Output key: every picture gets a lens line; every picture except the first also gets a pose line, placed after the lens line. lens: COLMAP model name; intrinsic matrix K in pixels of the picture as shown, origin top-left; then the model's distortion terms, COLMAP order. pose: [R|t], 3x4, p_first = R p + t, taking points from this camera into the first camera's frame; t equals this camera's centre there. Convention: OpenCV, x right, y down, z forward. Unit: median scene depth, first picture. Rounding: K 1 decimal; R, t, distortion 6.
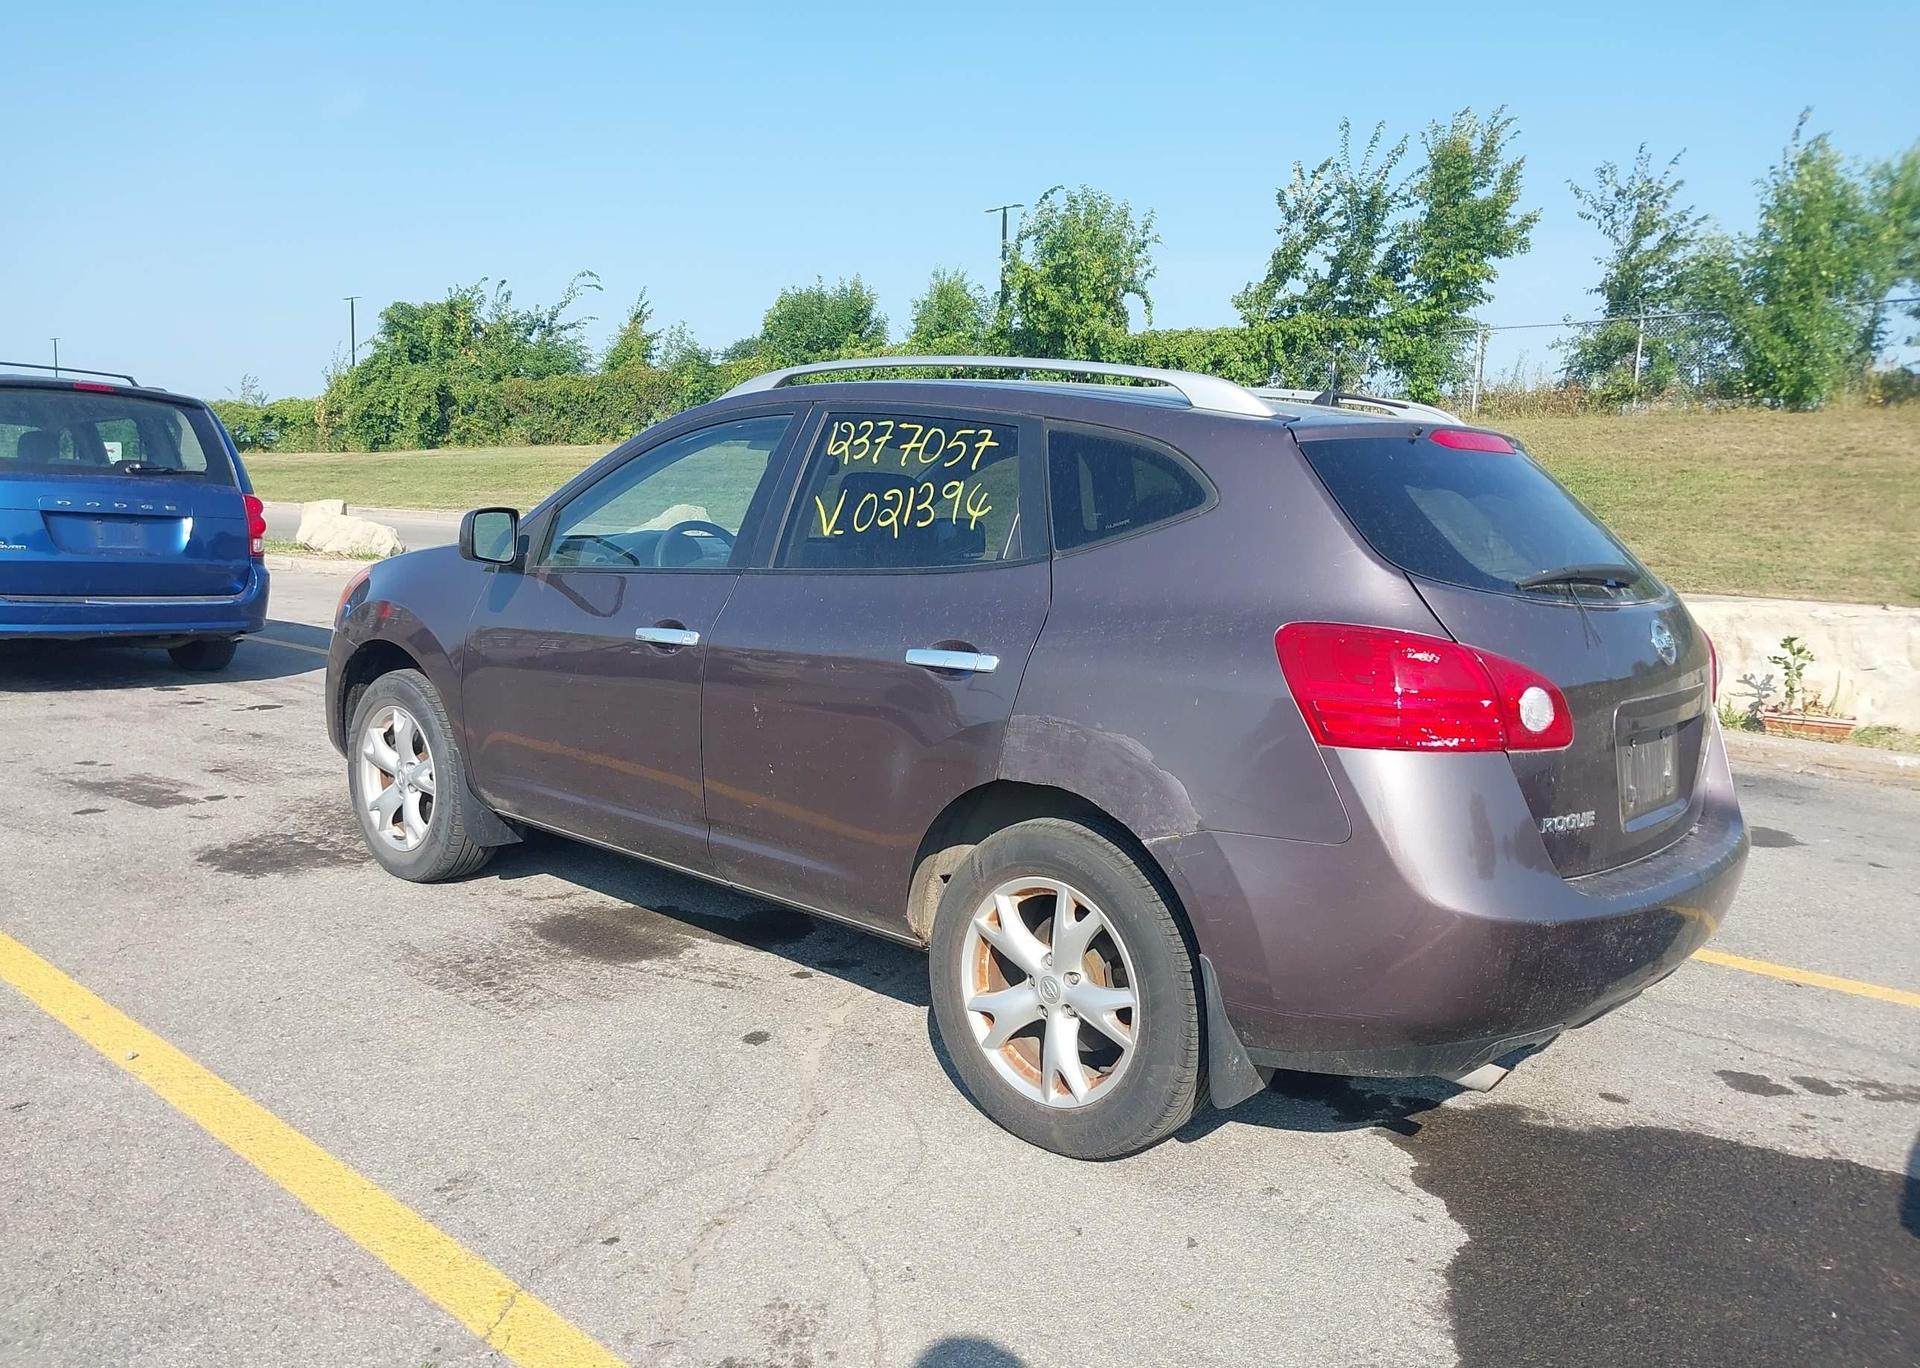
lens RADIAL K [[1454.1, 0, 965.8], [0, 1454.1, 739.7], [0, 0, 1]] dist [0.011786, -0.000535]
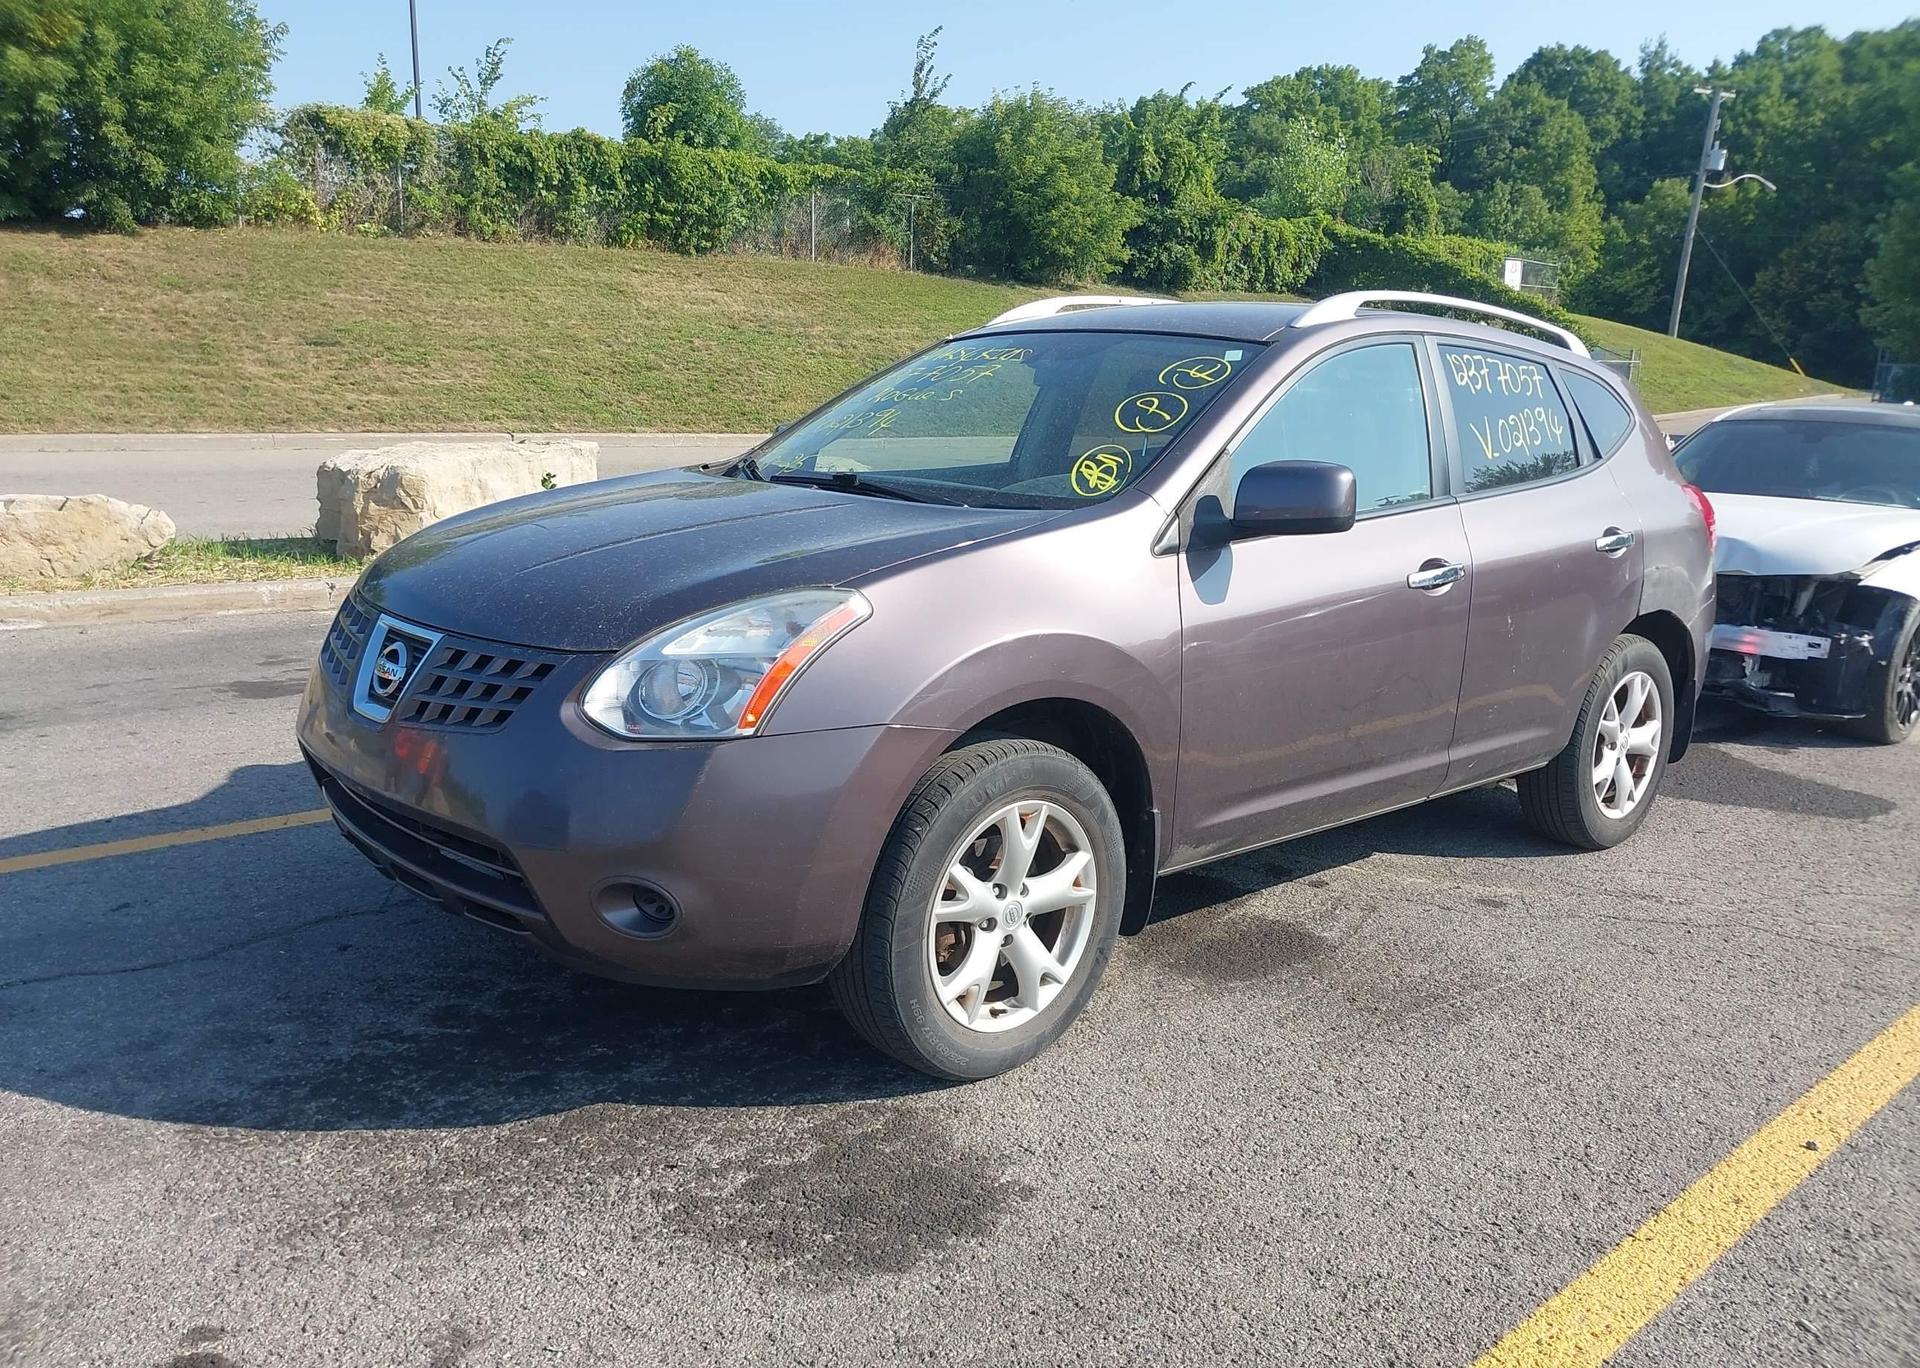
lens RADIAL K [[1477.4, 0, 936.1], [0, 1477.4, 740.5], [0, 0, 1]] dist [-0.009252, 0.009700]
pose [[0.128166, -0.266947, 0.955151, -0.158046], [0.135526, 0.958773, 0.249774, -0.033172], [-0.982449, 0.097436, 0.159060, 0.151699]]
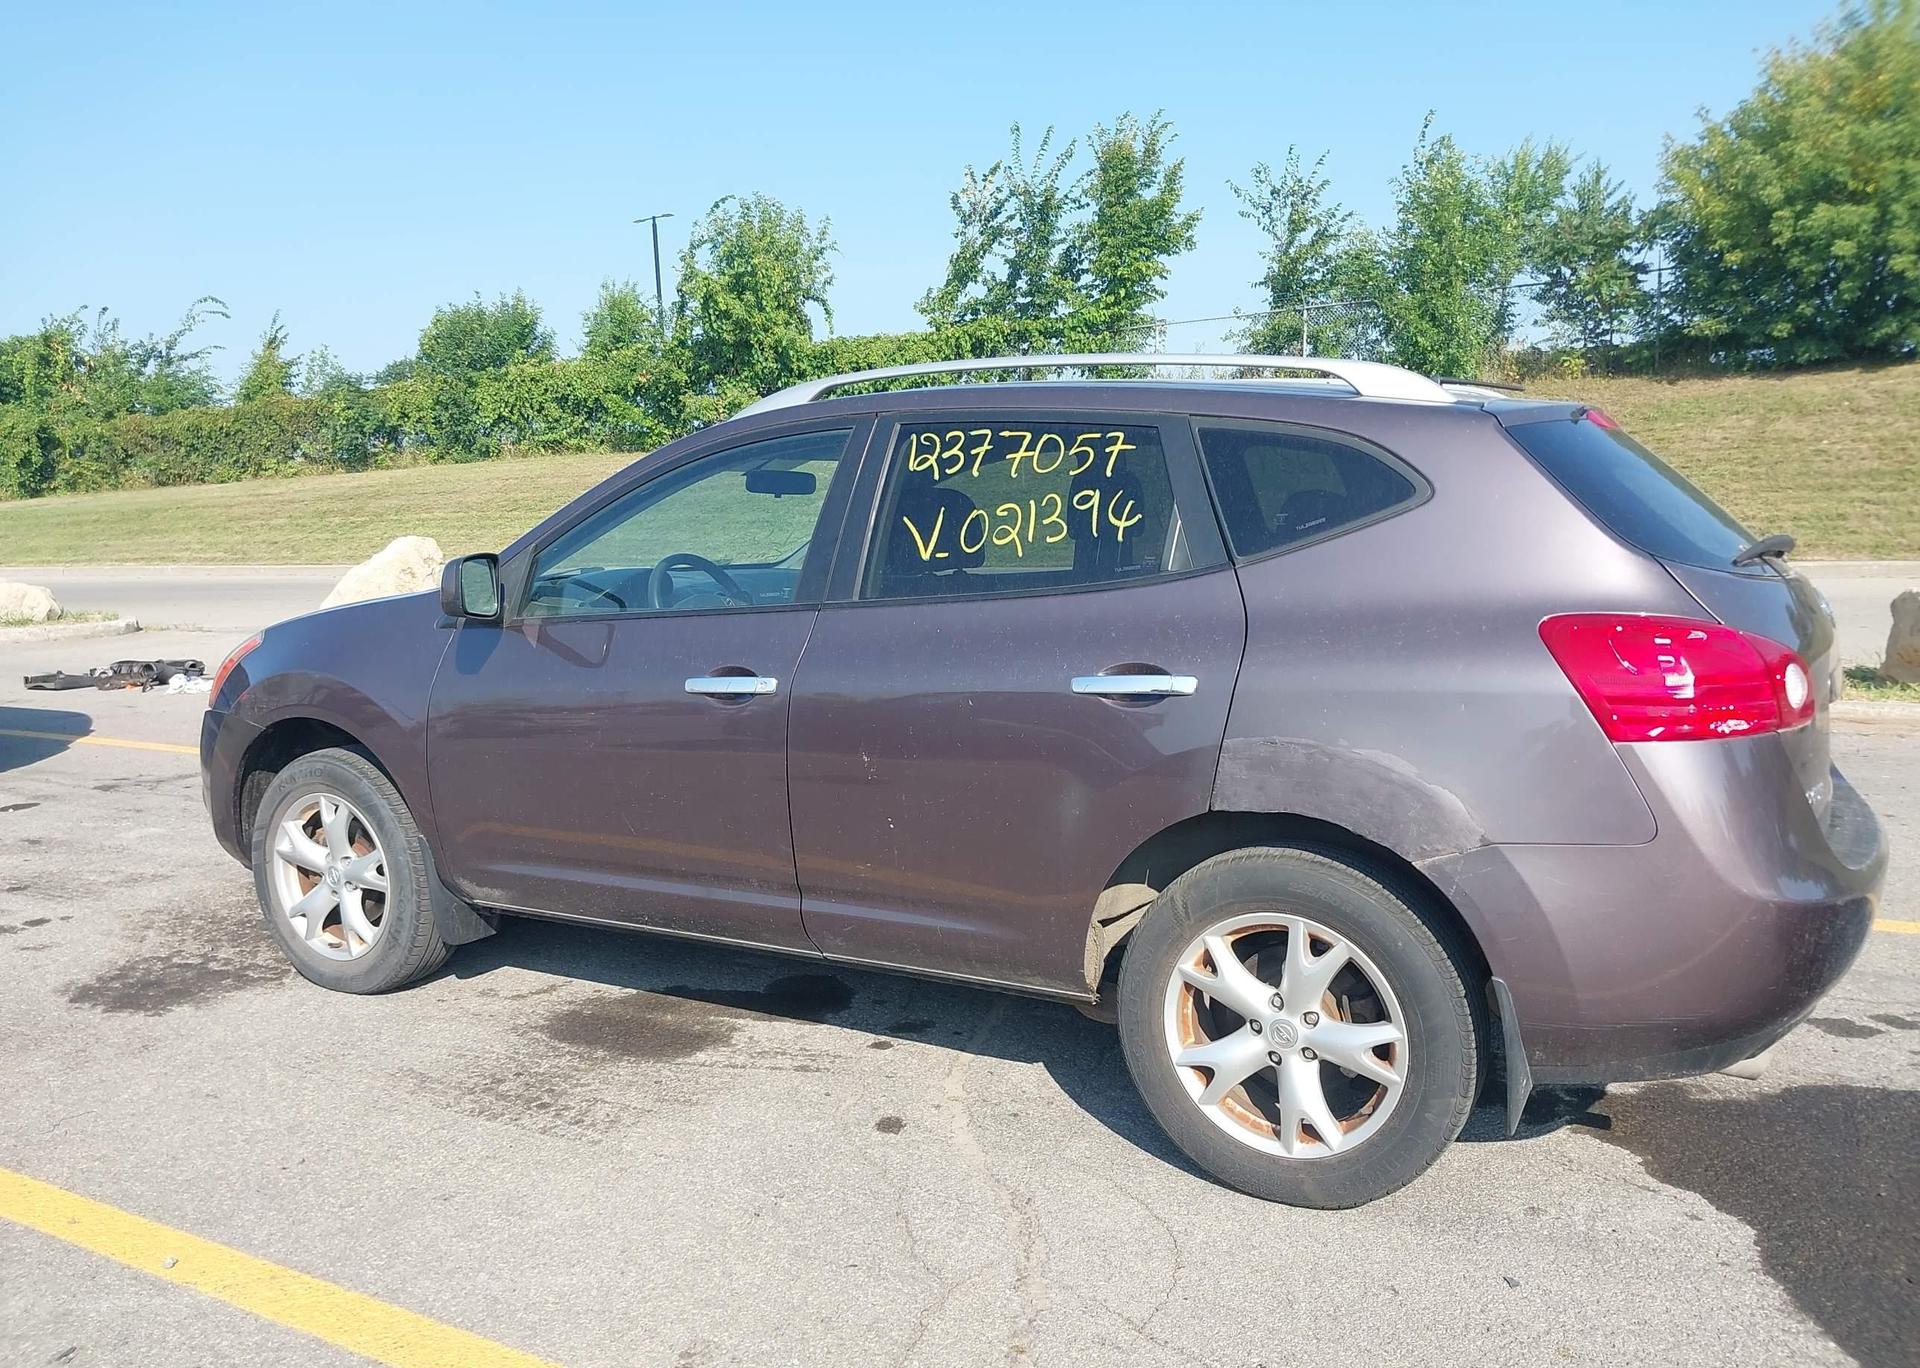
lens RADIAL K [[1464.5, 0, 956.8], [0, 1464.5, 734.9], [0, 0, 1]] dist [0.009149, -0.007688]
pose [[0.974846, -0.091323, 0.203310, -0.032599], [0.093316, 0.995637, -0.000217, -0.003606], [-0.202403, 0.019184, 0.979114, 0.013170]]
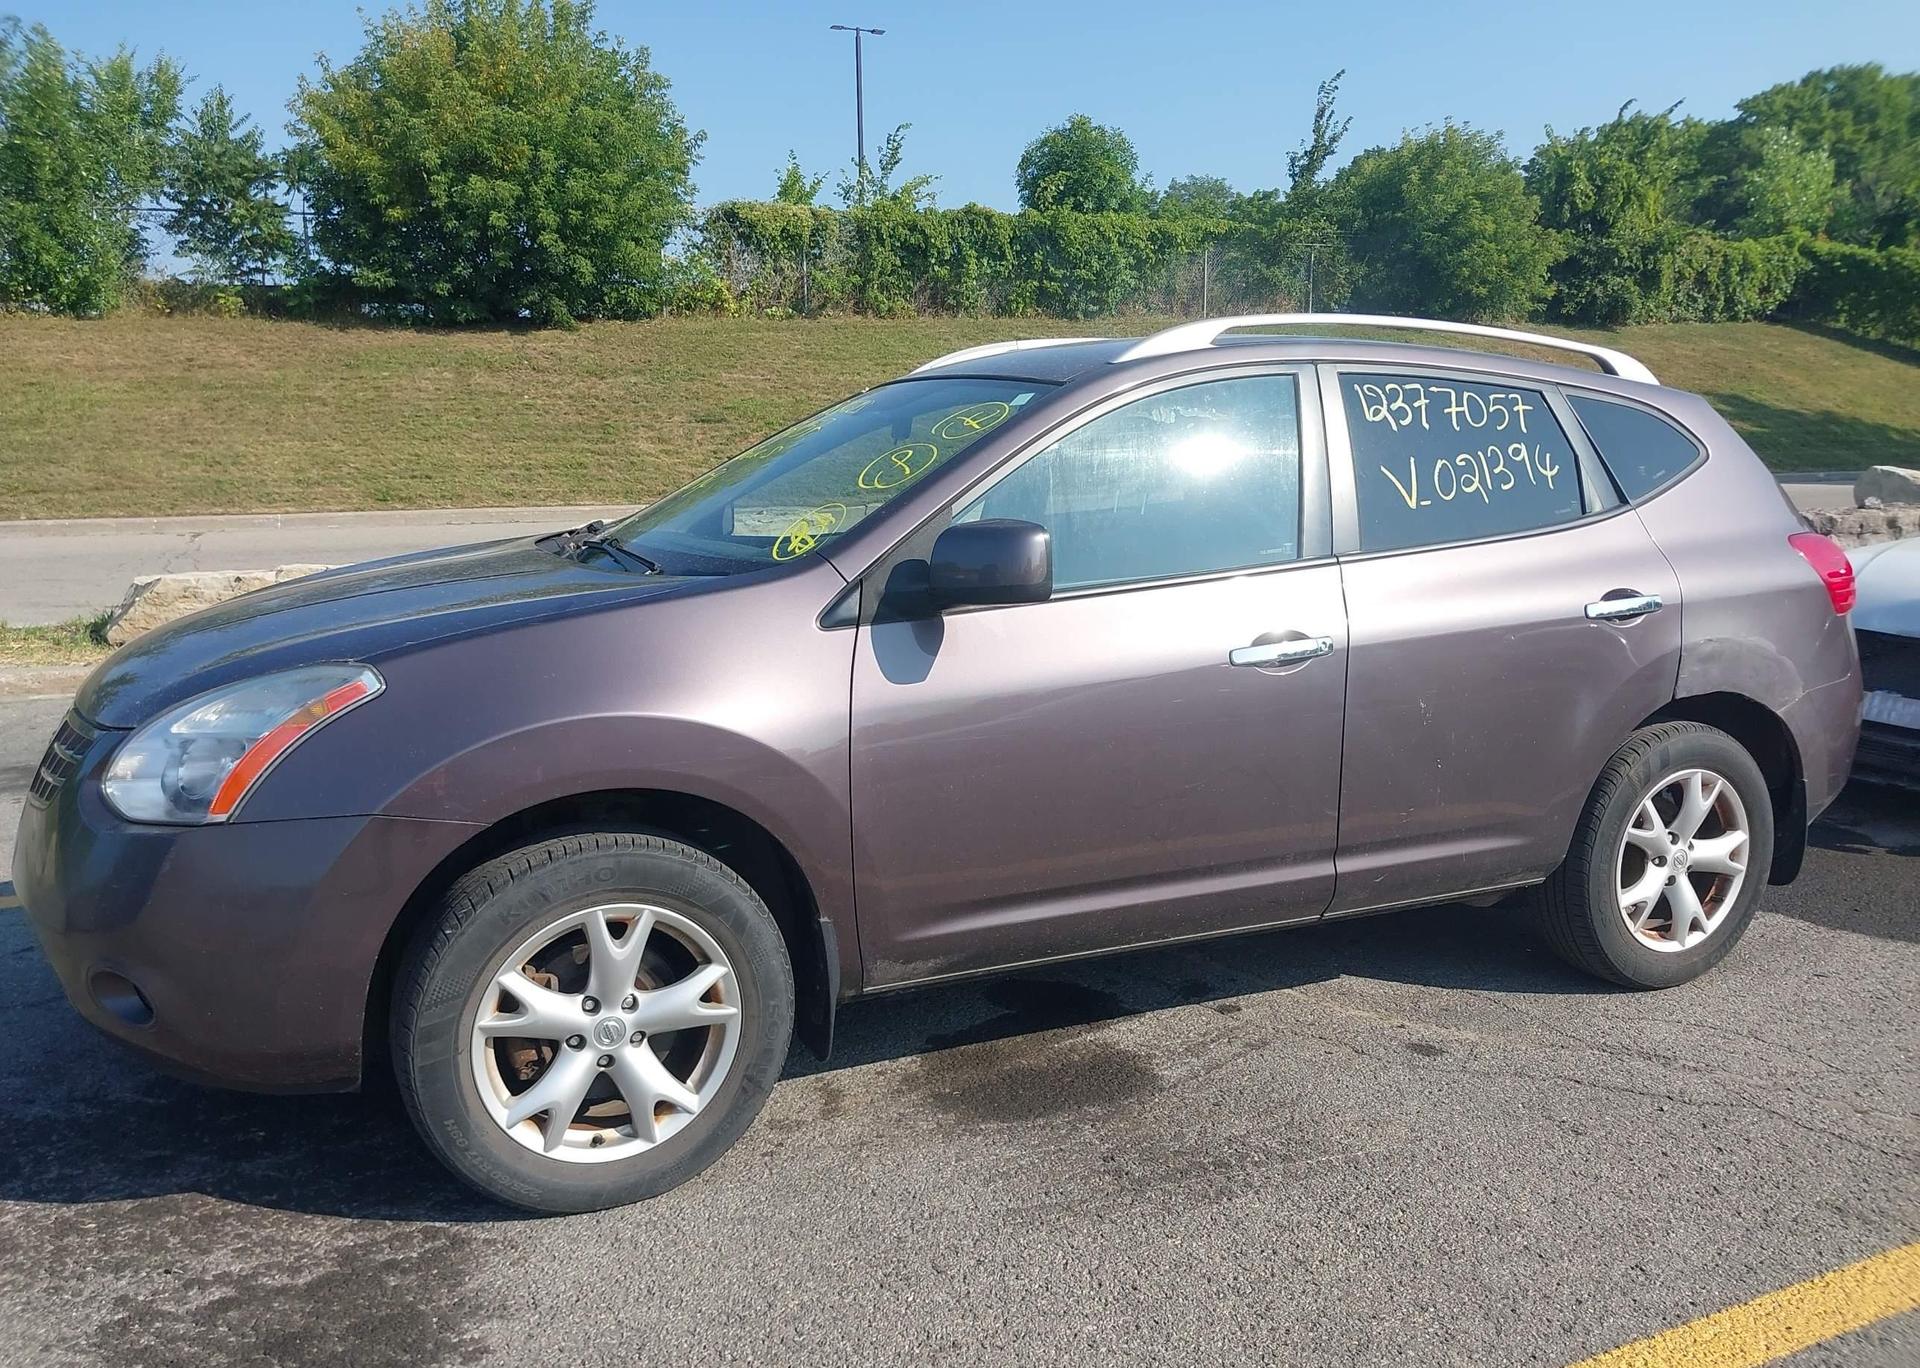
lens RADIAL K [[1476.8, 0, 951.2], [0, 1476.8, 737.9], [0, 0, 1]] dist [0.023937, -0.046328]
pose [[0.399147, -0.221989, 0.889608, -0.131719], [0.168944, 0.971442, 0.166608, -0.024656], [-0.901188, 0.083792, 0.425252, 0.104923]]
